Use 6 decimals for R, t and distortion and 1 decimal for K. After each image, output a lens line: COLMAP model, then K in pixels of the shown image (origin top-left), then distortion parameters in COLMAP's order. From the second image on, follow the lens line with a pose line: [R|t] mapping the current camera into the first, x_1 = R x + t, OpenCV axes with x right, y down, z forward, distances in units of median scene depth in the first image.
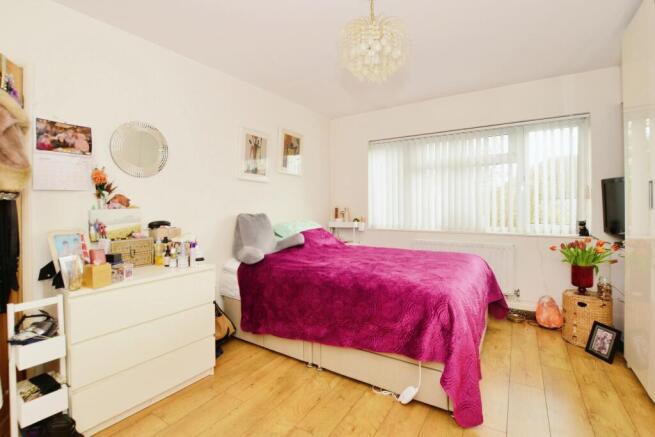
lens RADIAL K [[295.3, 0, 345.9], [0, 295.3, 204.4], [0, 0, 1]] dist [-0.037815, 0.006047]
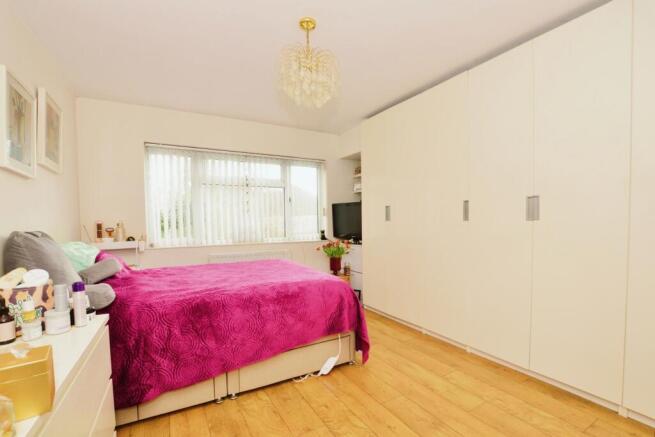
lens RADIAL K [[290.0, 0, 329.7], [0, 290.0, 224.5], [0, 0, 1]] dist [-0.035373, 0.006853]
pose [[0.484411, -0.006512, 0.874816, -0.508078], [0.009484, 0.999953, 0.002192, 0.024555], [-0.874789, 0.007235, 0.484450, 0.224633]]
